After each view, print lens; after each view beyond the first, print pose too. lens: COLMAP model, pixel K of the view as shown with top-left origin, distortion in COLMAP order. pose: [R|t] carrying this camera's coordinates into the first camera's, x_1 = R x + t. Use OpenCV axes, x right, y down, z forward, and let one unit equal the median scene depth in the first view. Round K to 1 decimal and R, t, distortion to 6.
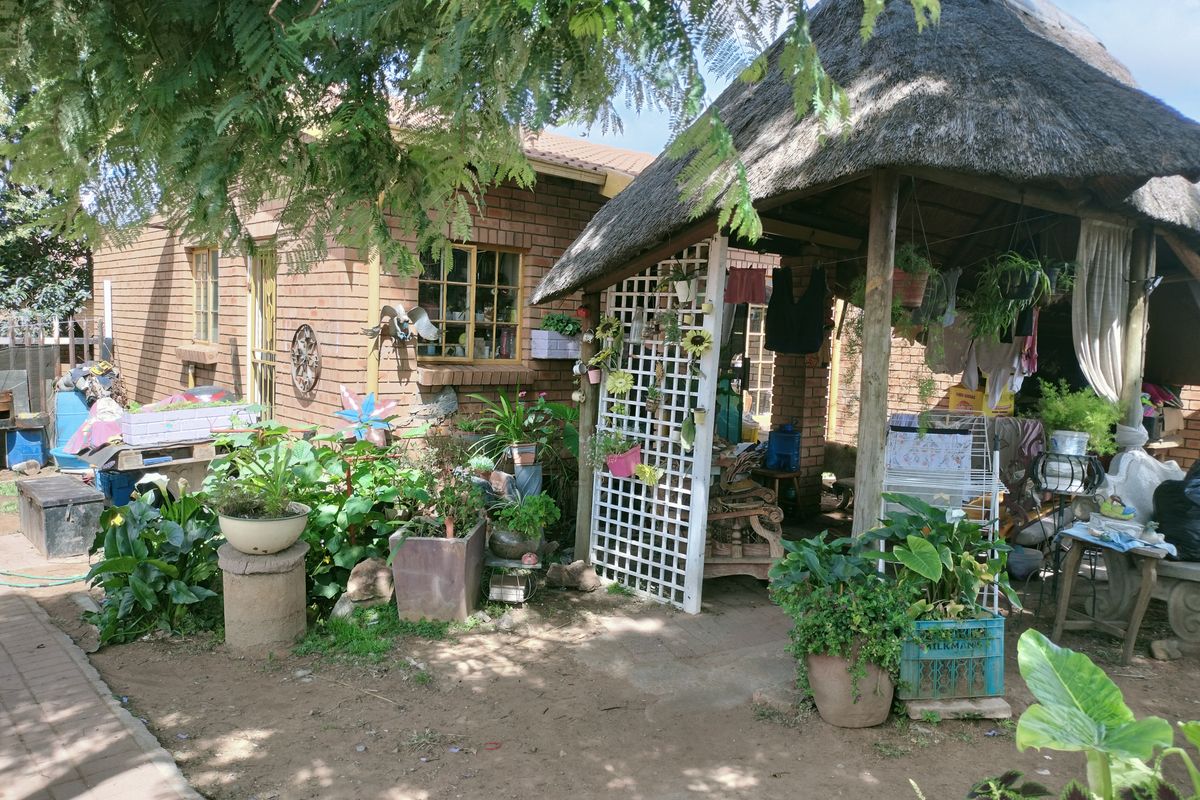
lens RADIAL K [[886.6, 0, 596.8], [0, 886.6, 410.0], [0, 0, 1]] dist [0.042265, -0.046818]
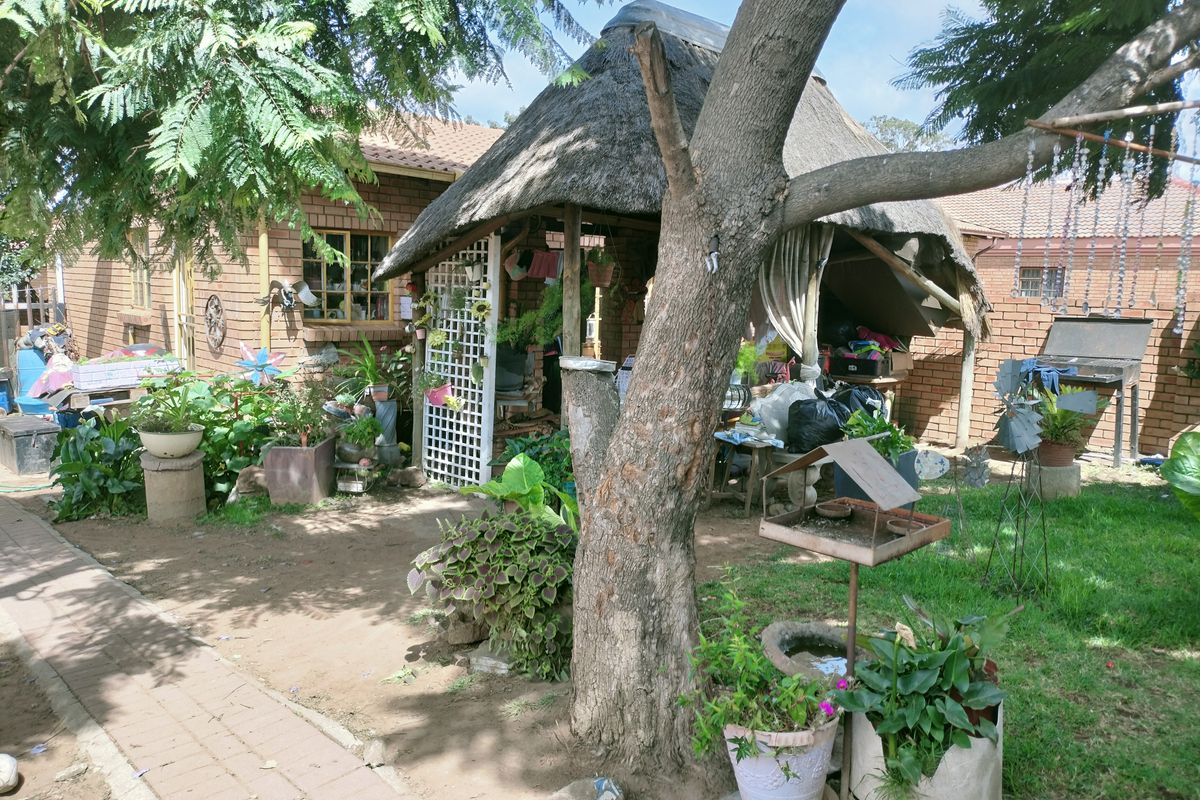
lens RADIAL K [[886.6, 0, 608.9], [0, 886.6, 408.6], [0, 0, 1]] dist [0.042265, -0.046818]
pose [[0.999019, -0.013656, 0.042129, 0.228746], [0.011504, 0.998637, 0.050906, 0.011222], [-0.042767, -0.050371, 0.997814, -0.396618]]
